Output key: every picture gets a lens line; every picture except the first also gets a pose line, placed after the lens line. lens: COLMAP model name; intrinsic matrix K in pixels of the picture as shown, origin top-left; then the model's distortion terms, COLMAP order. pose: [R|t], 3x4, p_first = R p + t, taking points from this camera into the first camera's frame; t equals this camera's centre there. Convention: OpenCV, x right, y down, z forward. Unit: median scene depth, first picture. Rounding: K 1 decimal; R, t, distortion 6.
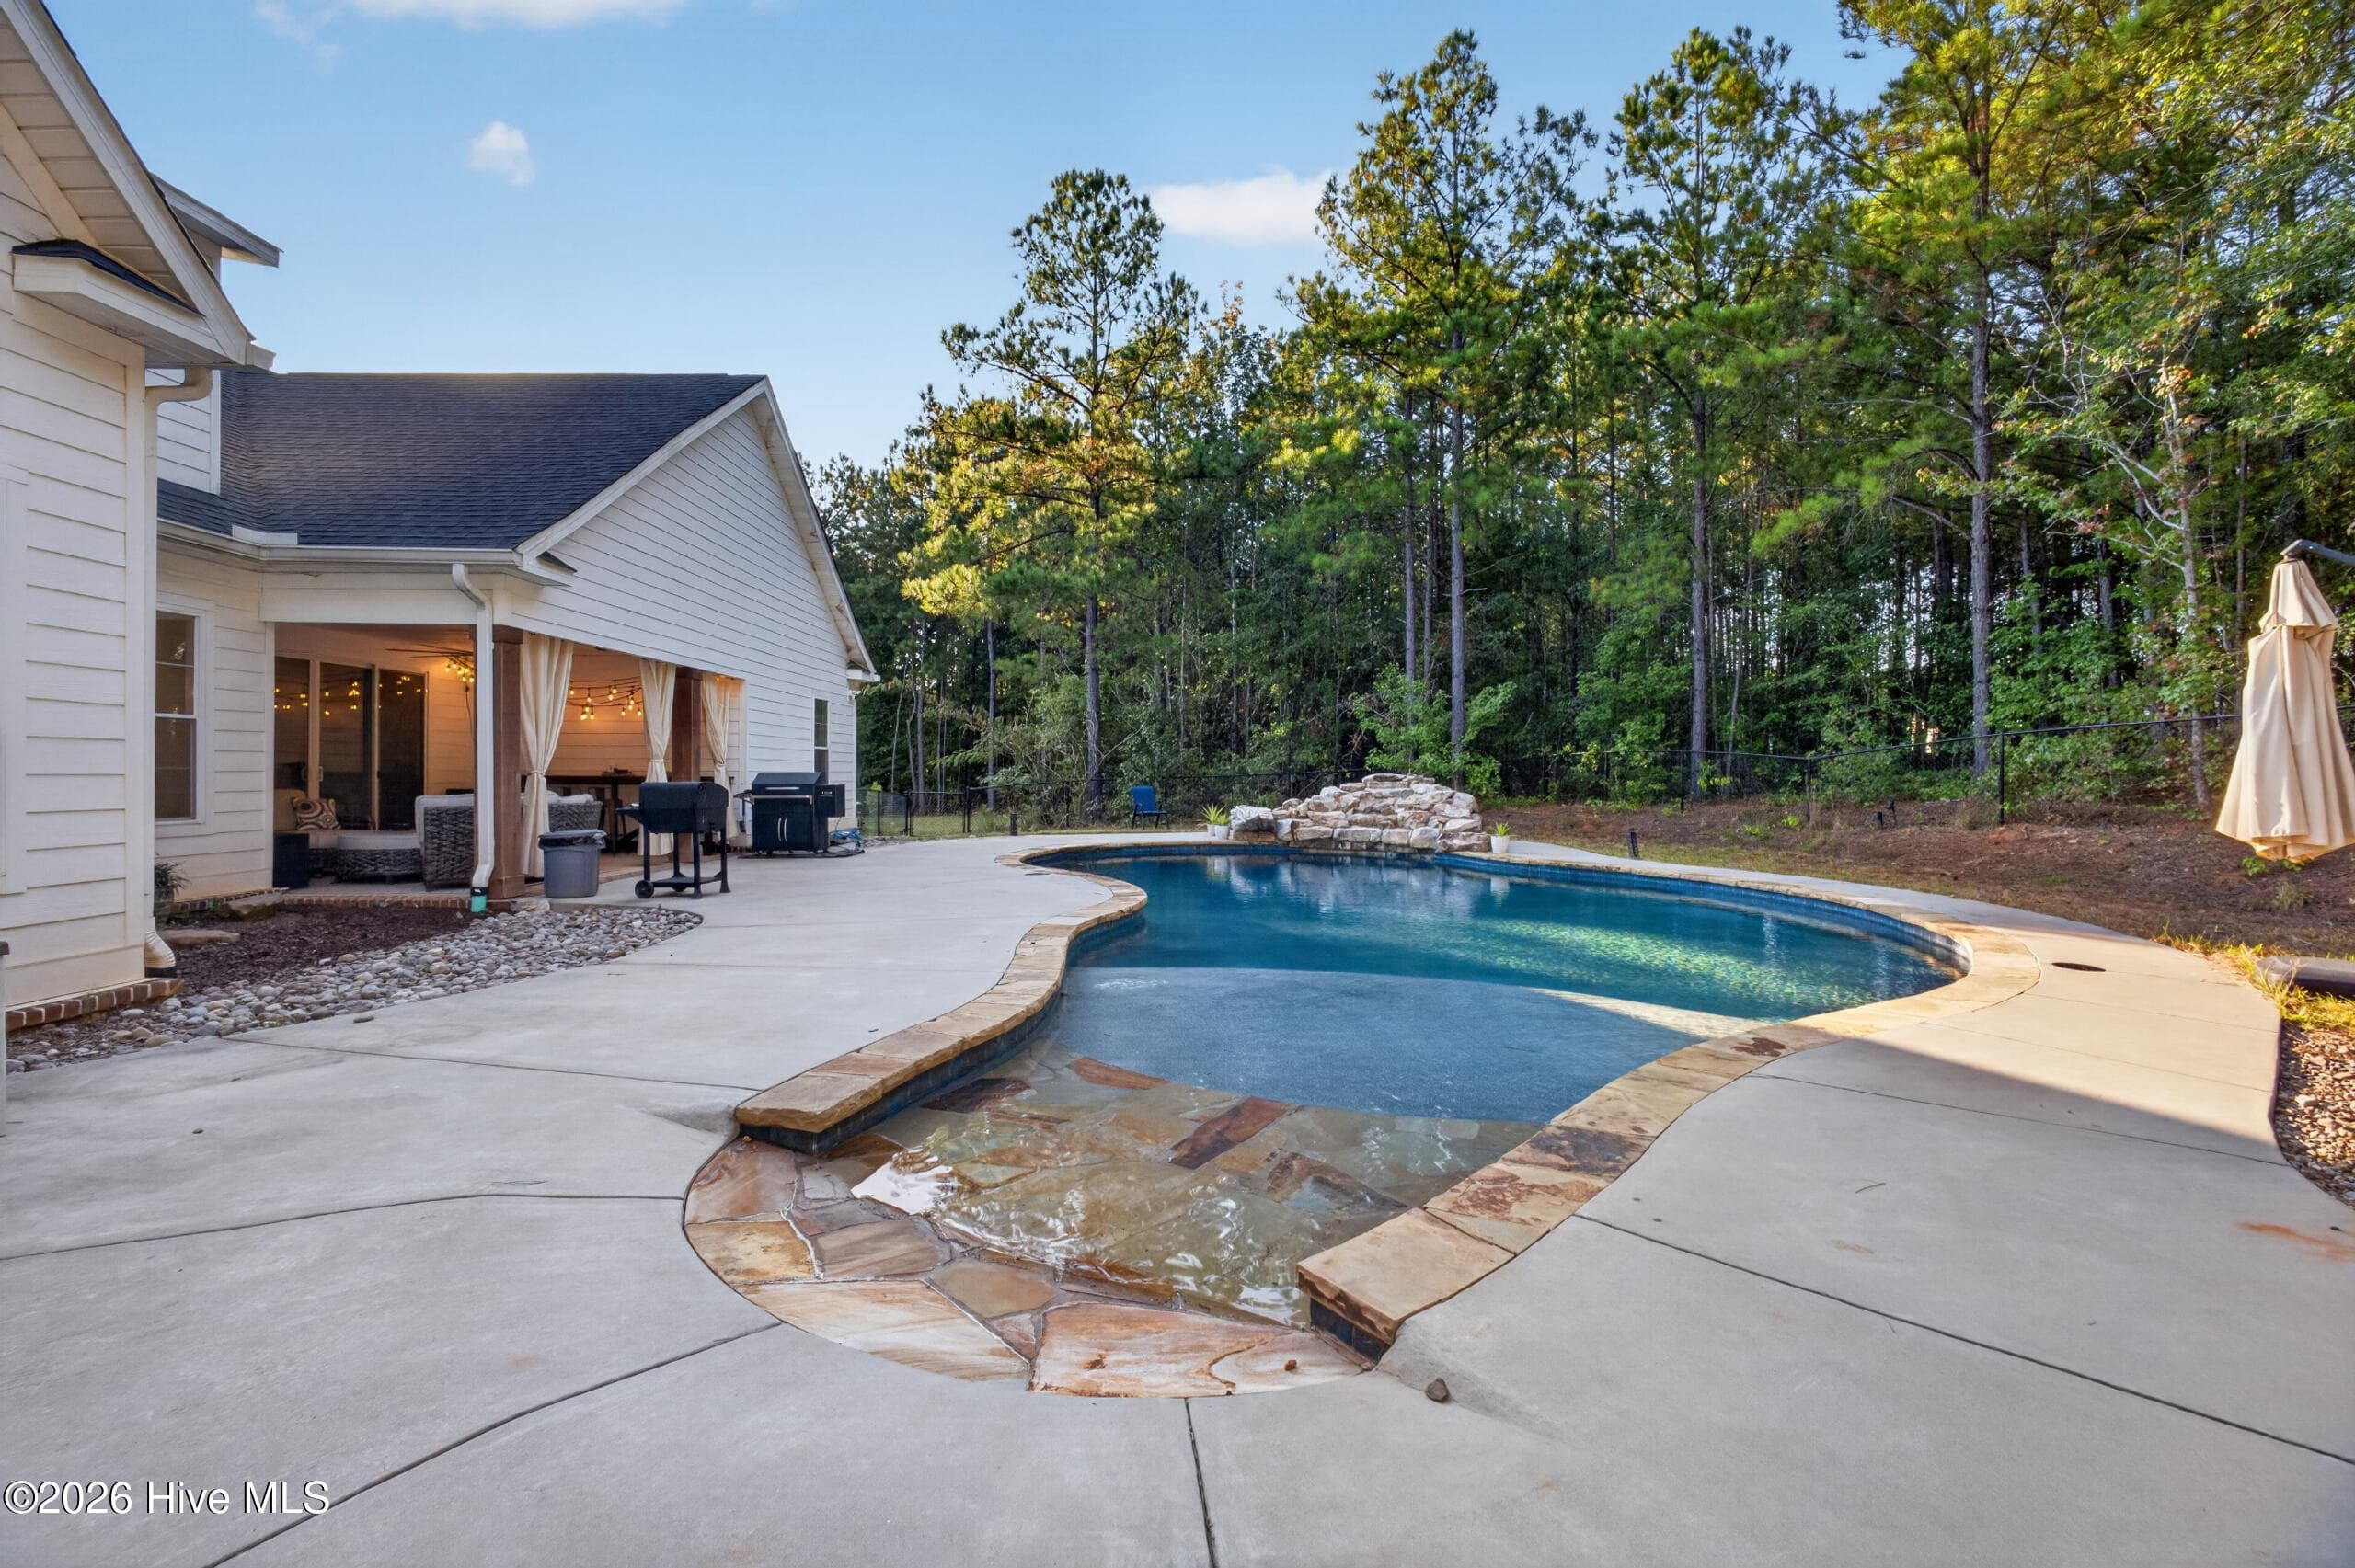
lens RADIAL K [[1013.5, 0, 1167.9], [0, 1013.5, 784.2], [0, 0, 1]] dist [-0.022149, 0.008422]
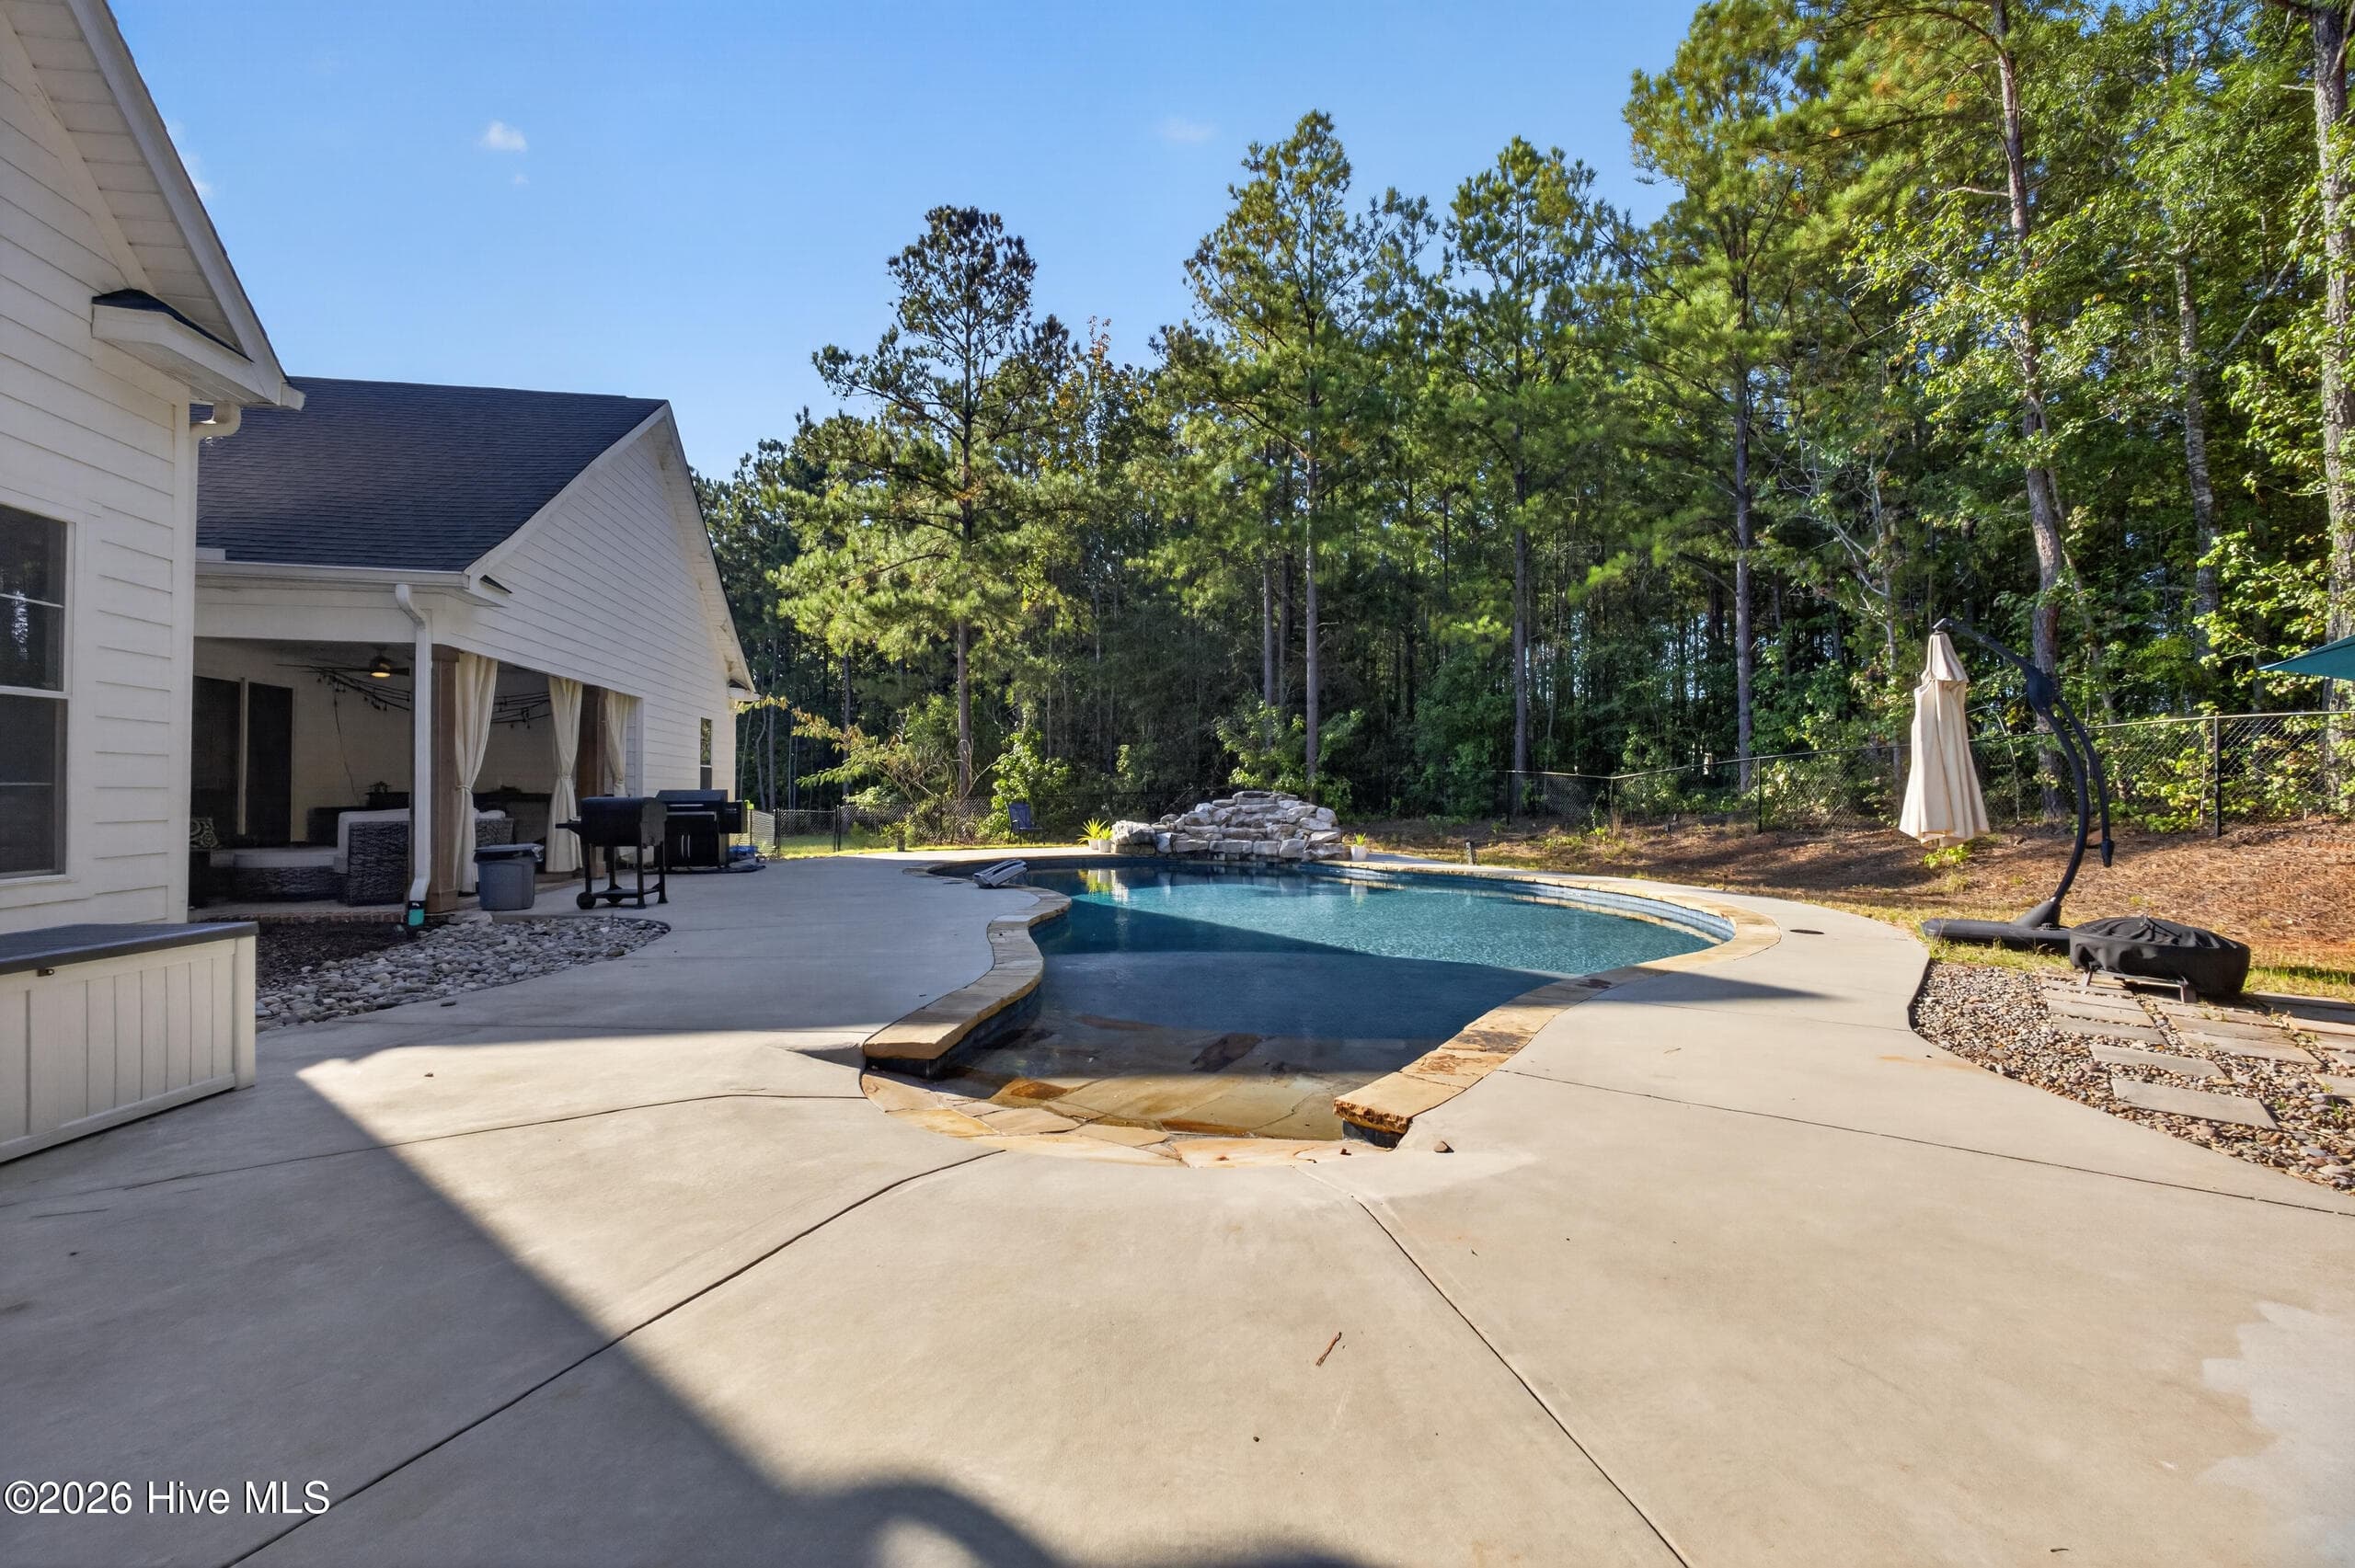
lens RADIAL K [[1011.7, 0, 1167.6], [0, 1011.7, 800.0], [0, 0, 1]] dist [-0.022105, 0.006363]
pose [[0.987622, -0.002257, 0.156837, -0.046533], [0.002970, 0.999986, -0.004312, 0.003334], [-0.156825, 0.004724, 0.987615, -0.061616]]
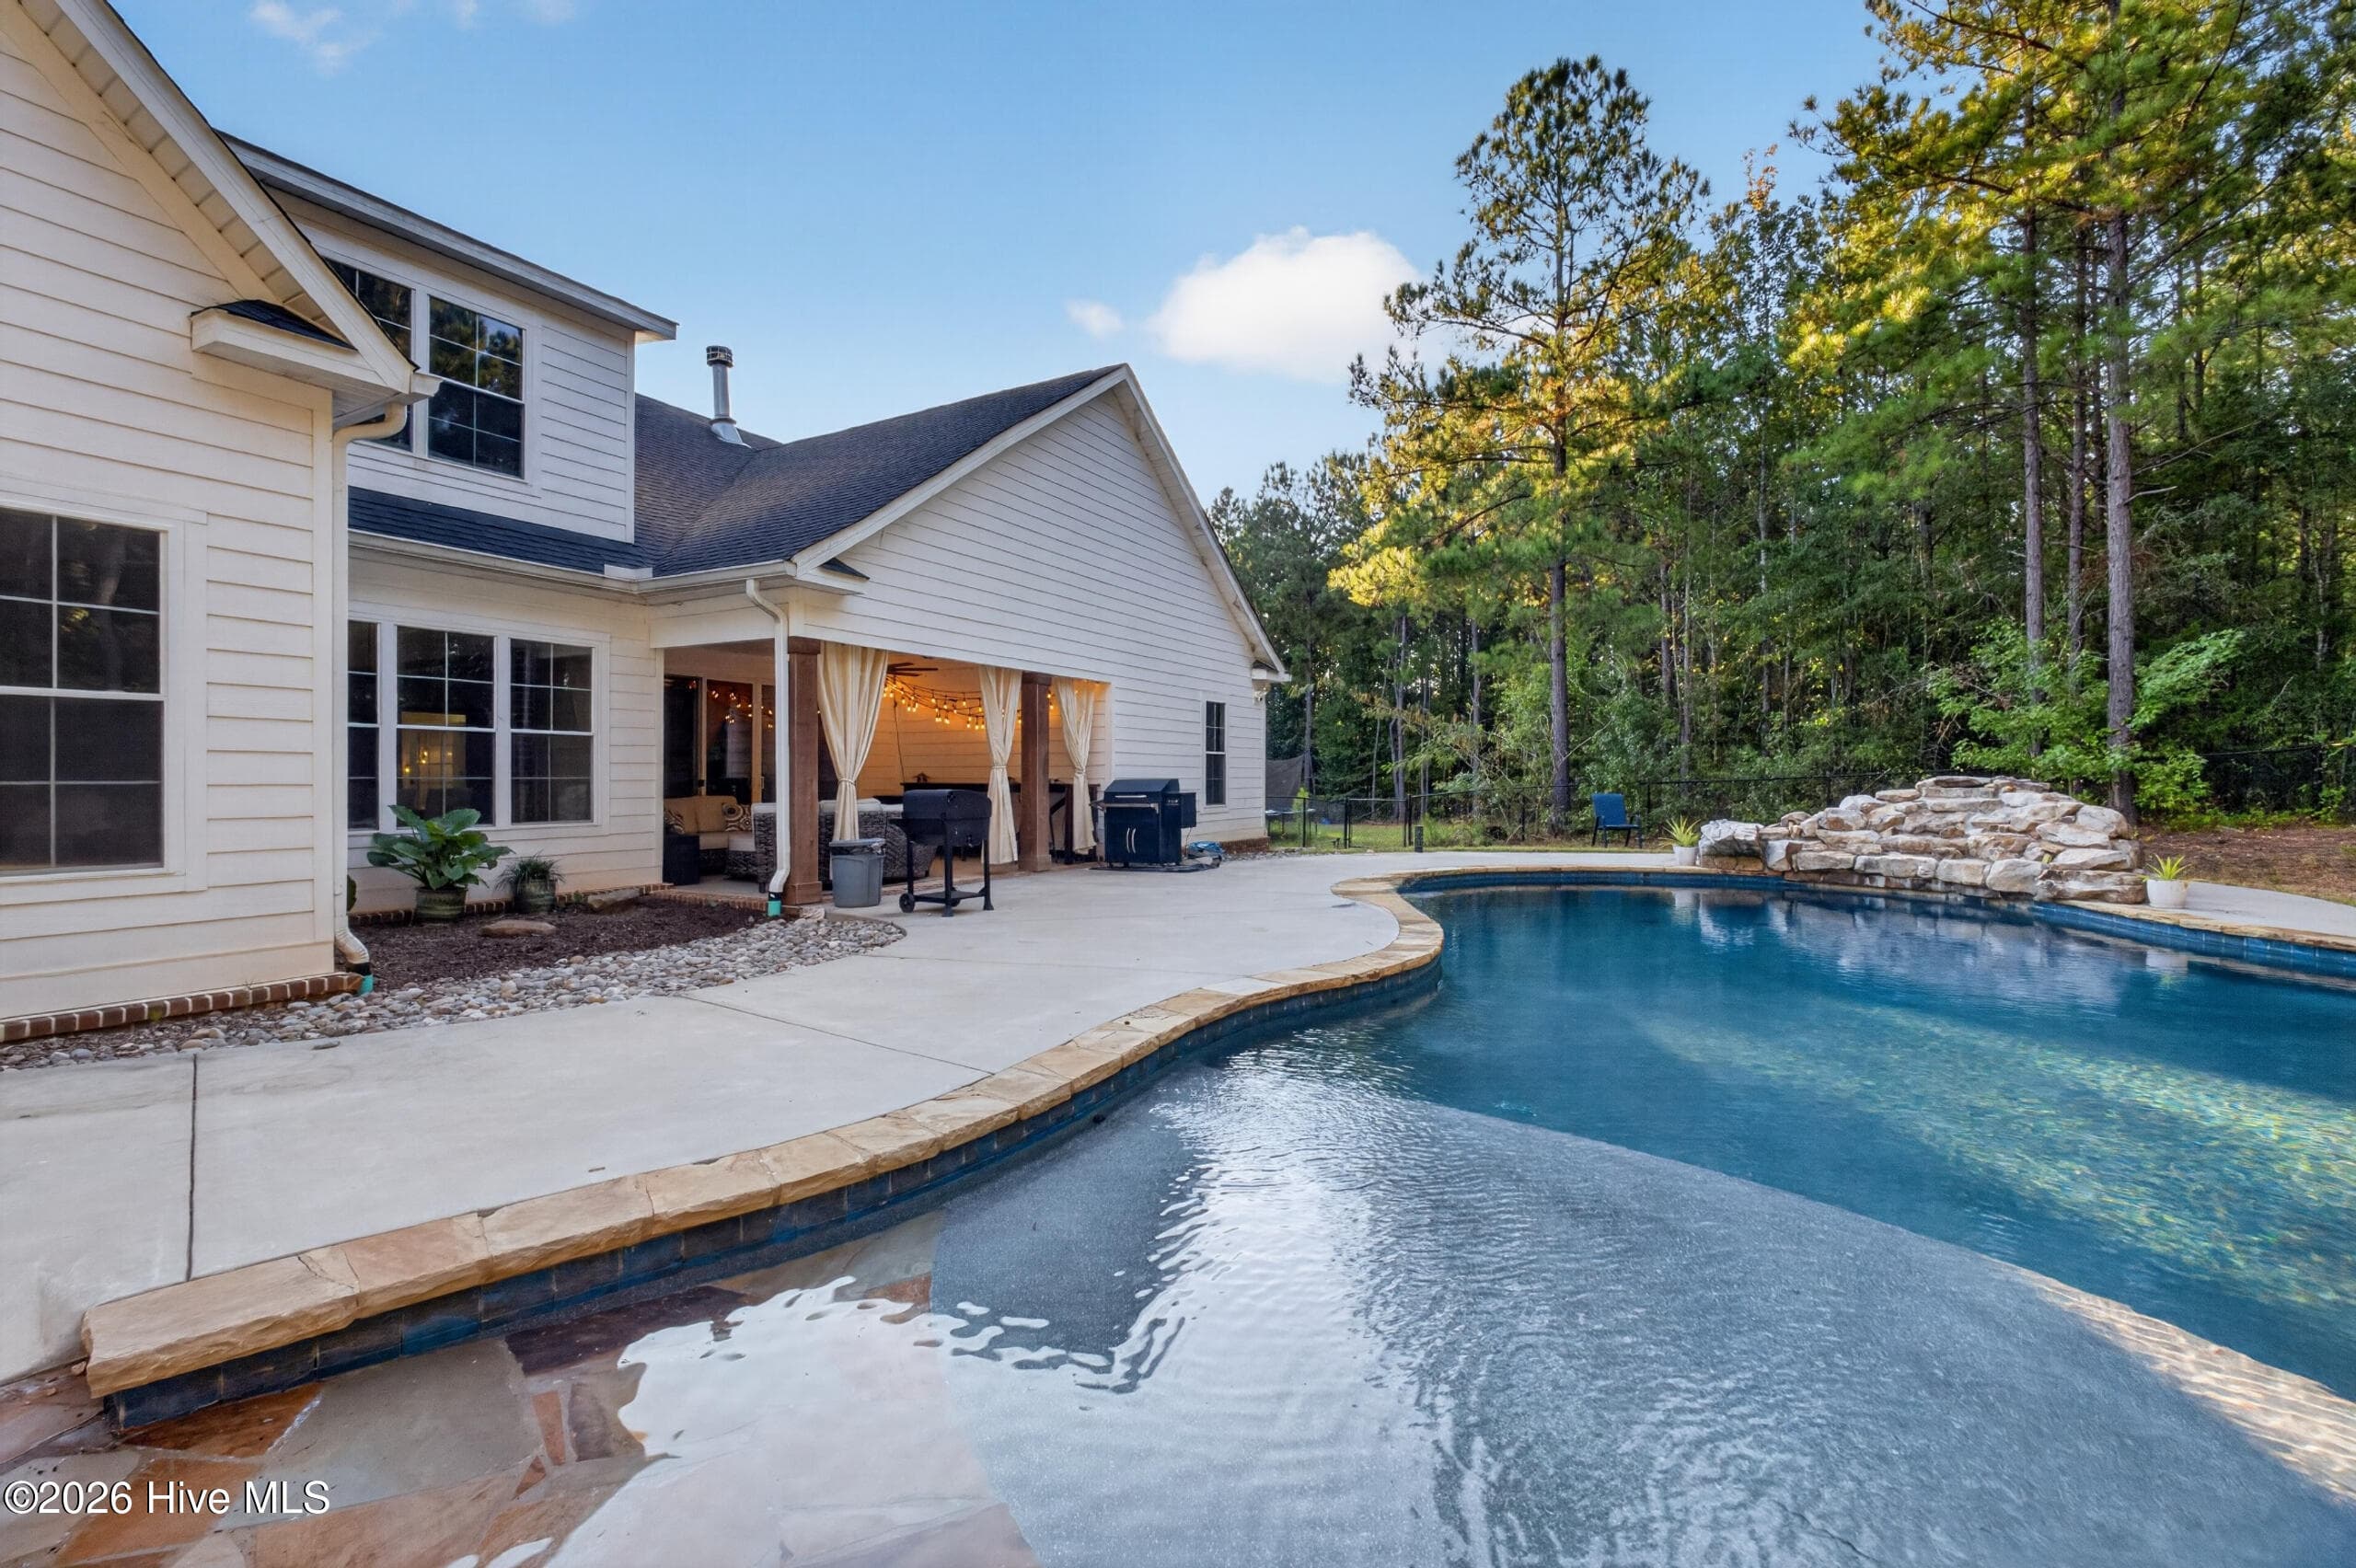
lens RADIAL K [[1013.1, 0, 1178.0], [0, 1013.1, 784.0], [0, 0, 1]] dist [-0.003401, -0.000161]
pose [[0.868347, -0.002857, -0.495948, 0.094693], [-0.000123, 0.999982, -0.005978, -0.001322], [0.495956, 0.005252, 0.868332, 0.152464]]
